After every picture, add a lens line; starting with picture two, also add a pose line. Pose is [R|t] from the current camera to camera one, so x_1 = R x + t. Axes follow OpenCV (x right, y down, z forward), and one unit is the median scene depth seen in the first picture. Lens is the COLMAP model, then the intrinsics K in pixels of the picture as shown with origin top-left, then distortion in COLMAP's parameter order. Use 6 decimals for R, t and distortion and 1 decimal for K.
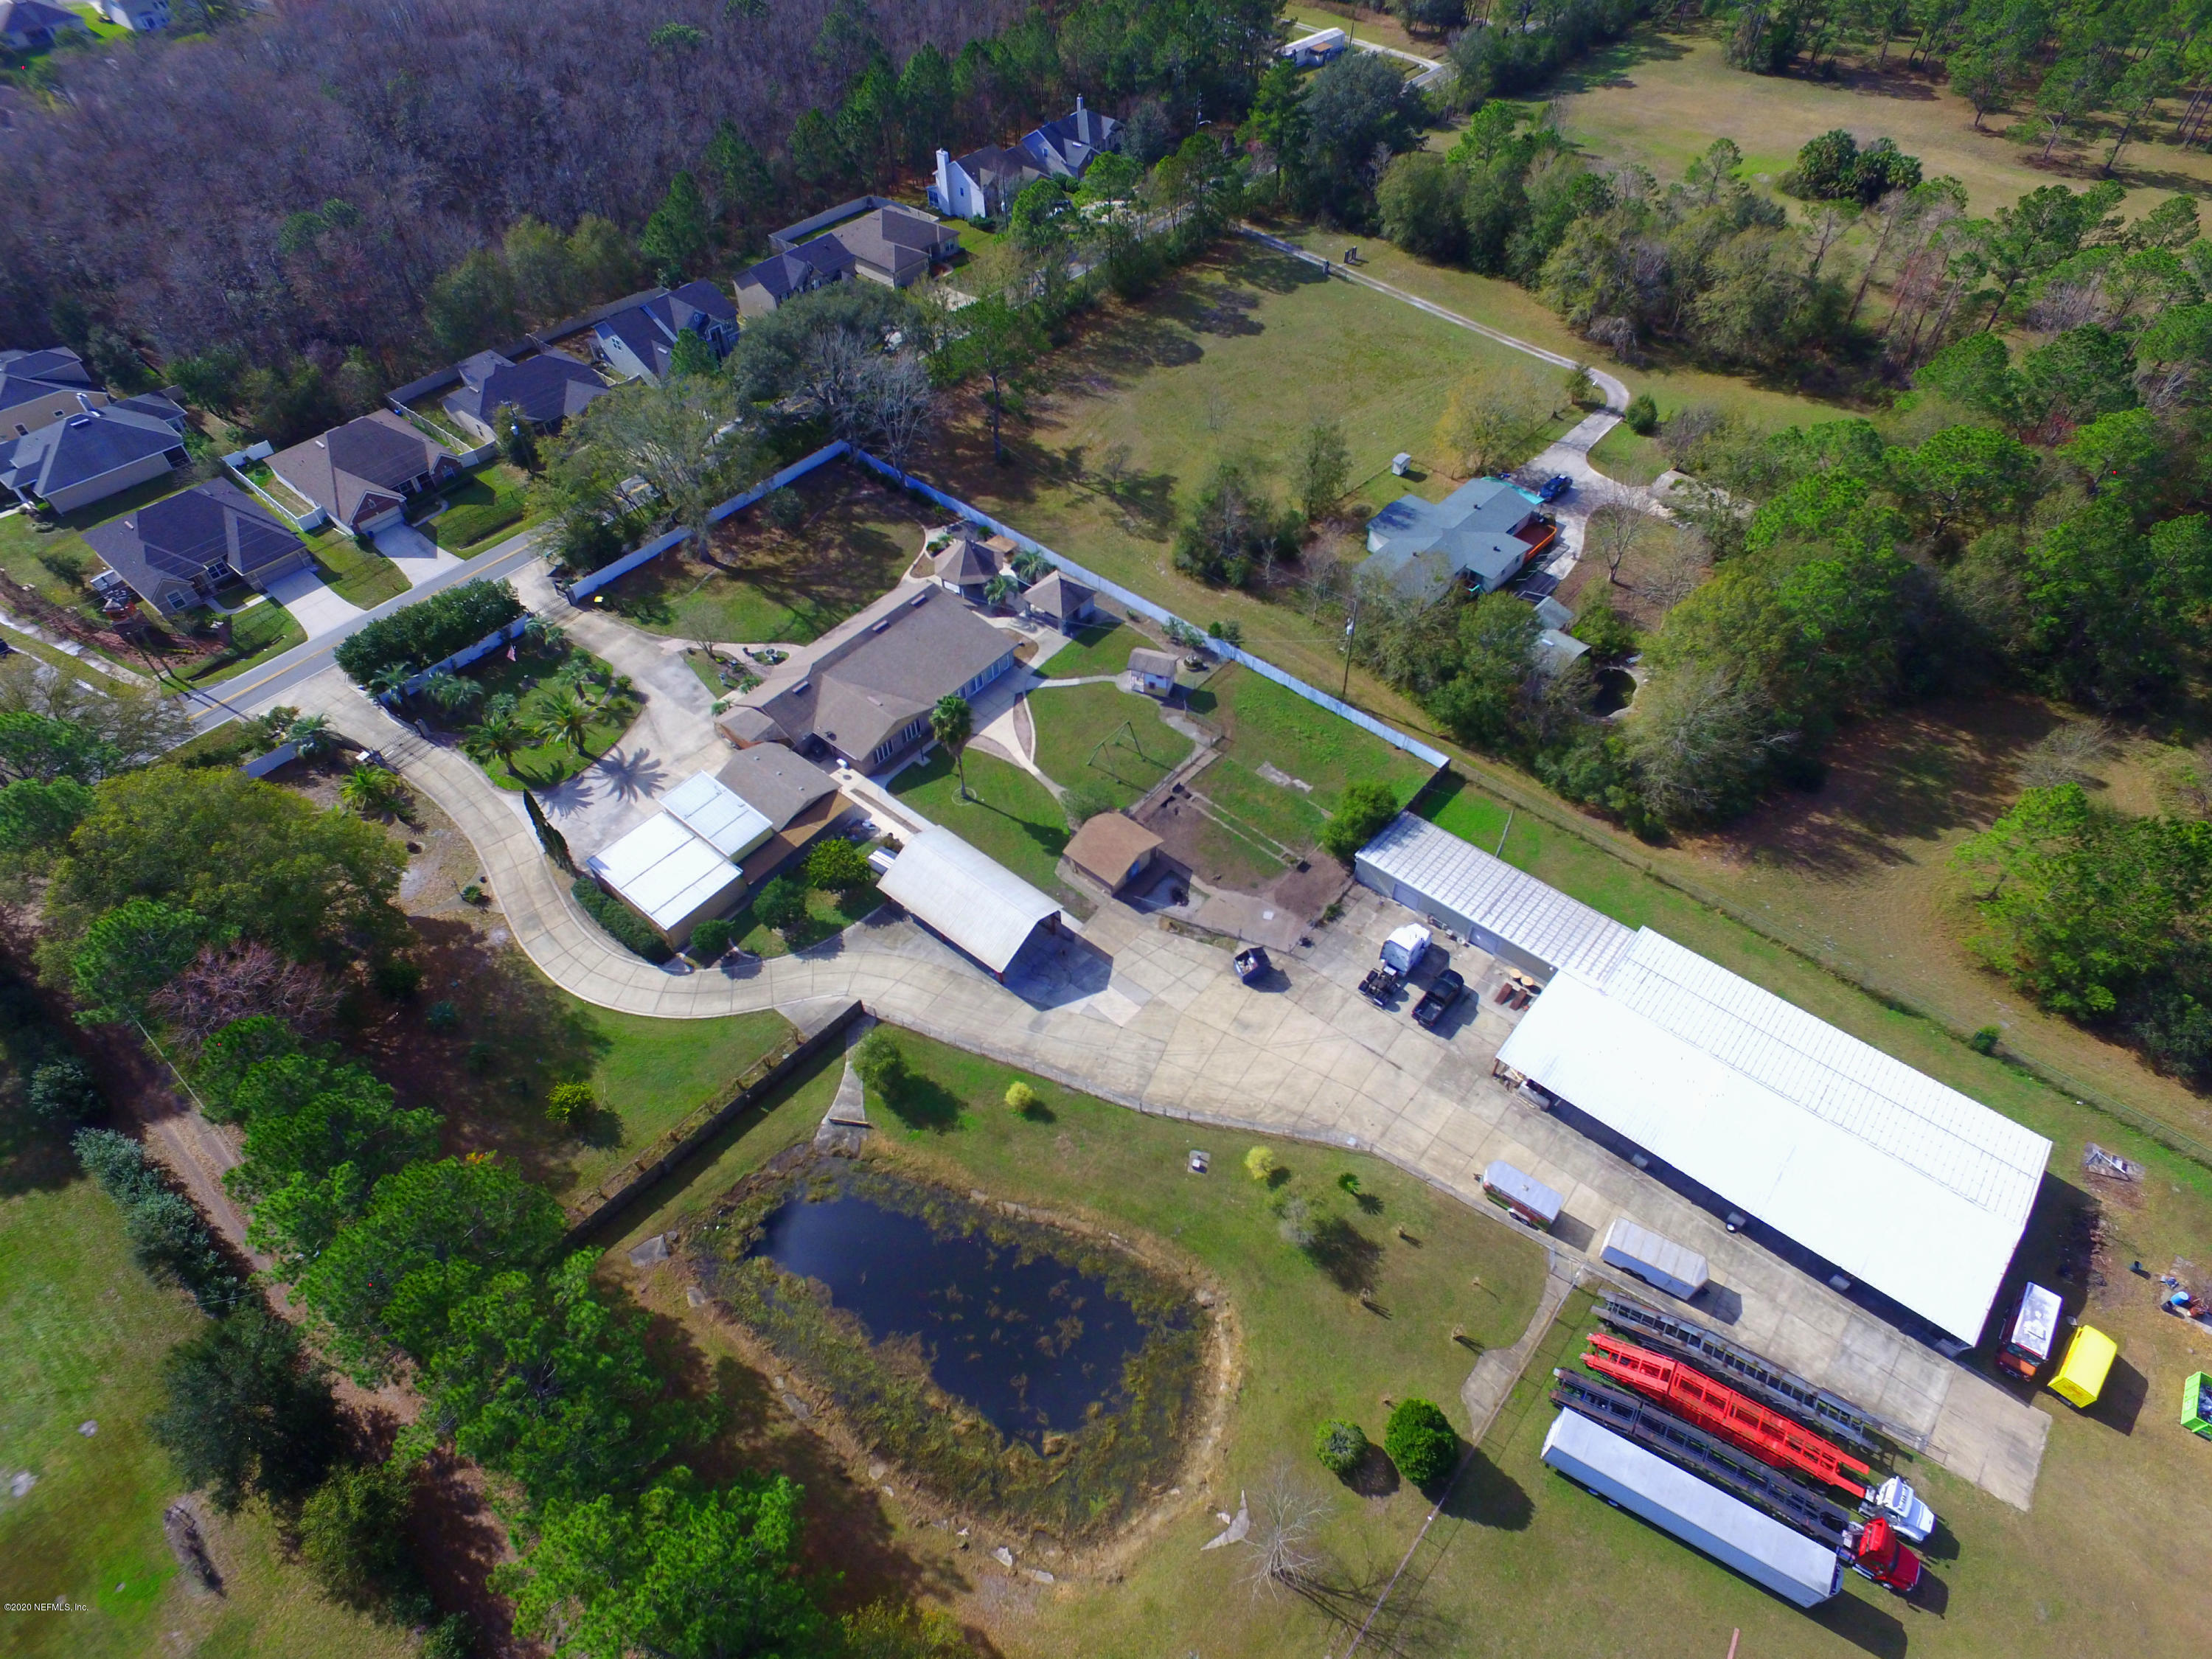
lens RADIAL K [[1276.6, 0, 1120.3], [0, 1276.6, 826.1], [0, 0, 1]] dist [-0.015111, 0.013803]
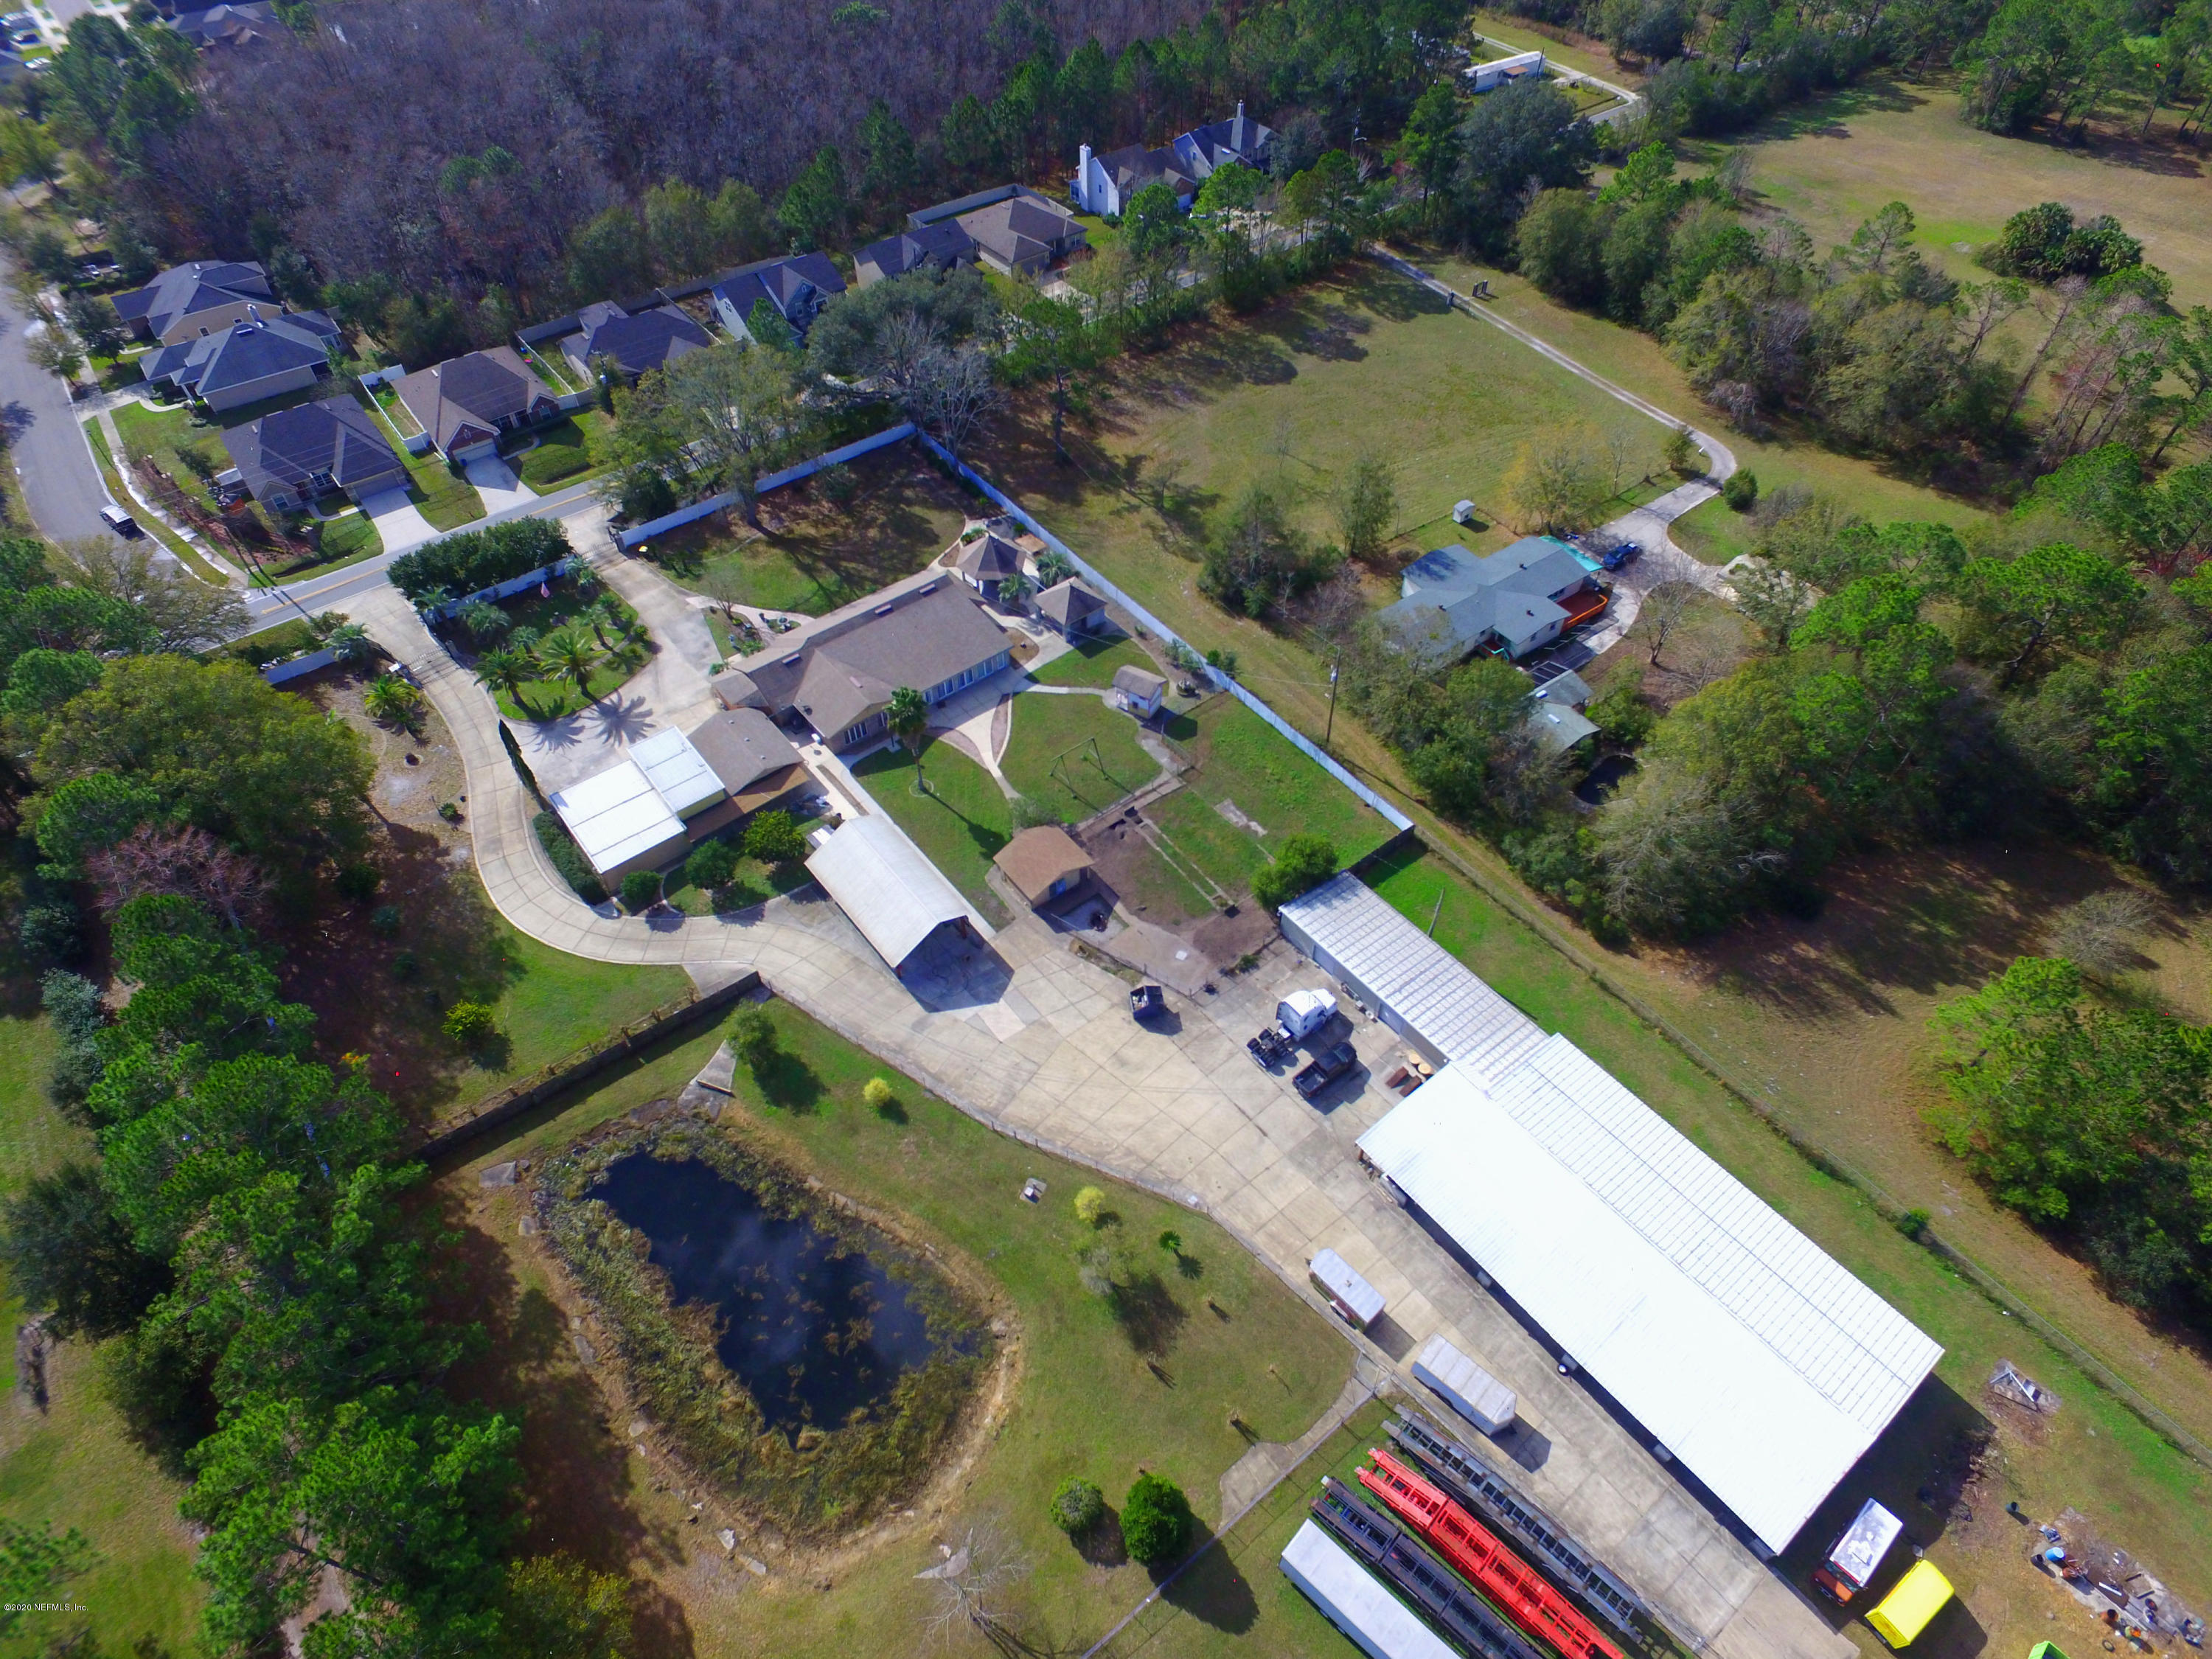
lens RADIAL K [[1276.6, 0, 1120.3], [0, 1276.6, 826.1], [0, 0, 1]] dist [-0.015111, 0.013803]
pose [[0.979259, 0.152350, -0.133569, 0.167062], [-0.151915, 0.988301, 0.013503, -0.030481], [0.134064, 0.007068, 0.990948, 0.021415]]
